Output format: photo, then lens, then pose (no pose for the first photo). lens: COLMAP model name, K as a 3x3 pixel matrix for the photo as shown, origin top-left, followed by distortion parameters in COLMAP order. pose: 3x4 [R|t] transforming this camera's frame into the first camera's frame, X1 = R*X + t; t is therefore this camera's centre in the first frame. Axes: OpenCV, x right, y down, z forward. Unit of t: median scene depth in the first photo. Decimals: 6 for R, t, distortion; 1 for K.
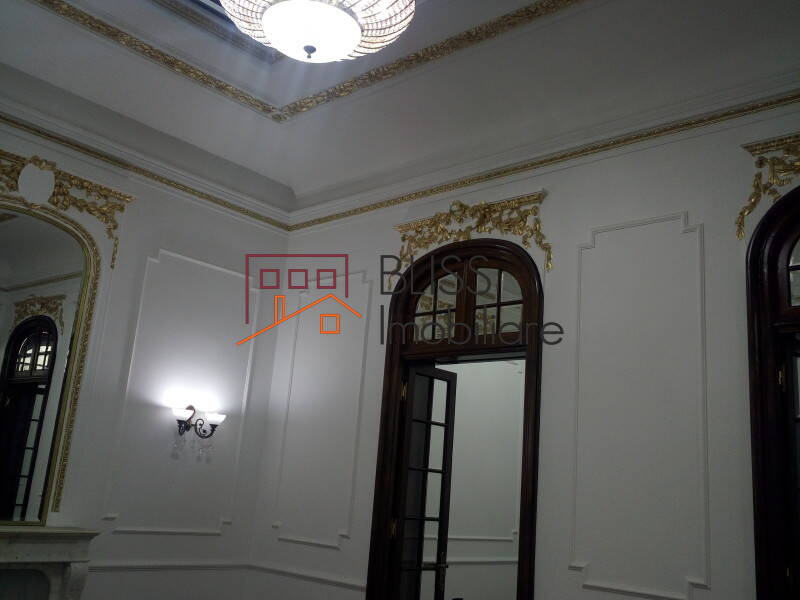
lens RADIAL K [[806.9, 0, 388.0], [0, 806.9, 289.7], [0, 0, 1]] dist [0.105949, -0.244881]
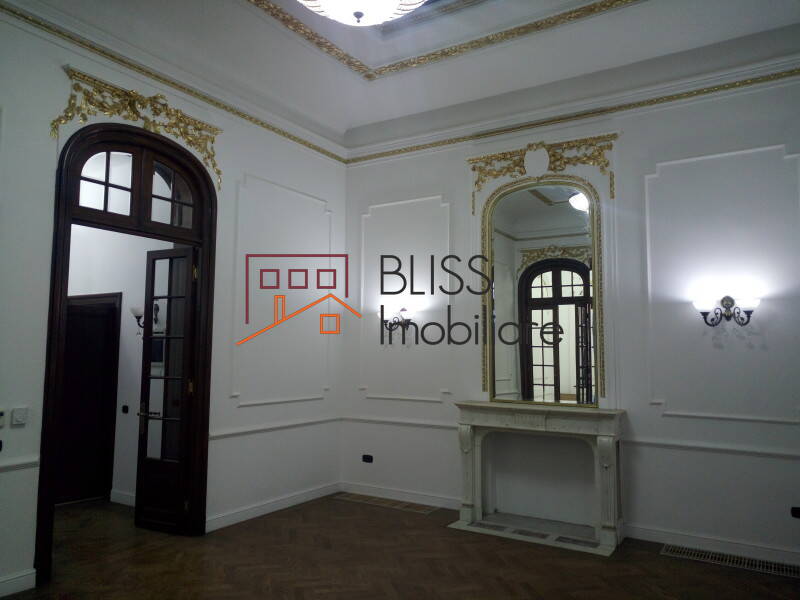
lens RADIAL K [[588.9, 0, 404.1], [0, 588.9, 301.1], [0, 0, 1]] dist [0.001563, 0.032400]
pose [[0.196318, -0.162793, -0.966932, 0.431126], [0.247320, 0.962459, -0.111826, 0.146017], [0.948837, -0.217189, 0.229210, 0.497816]]
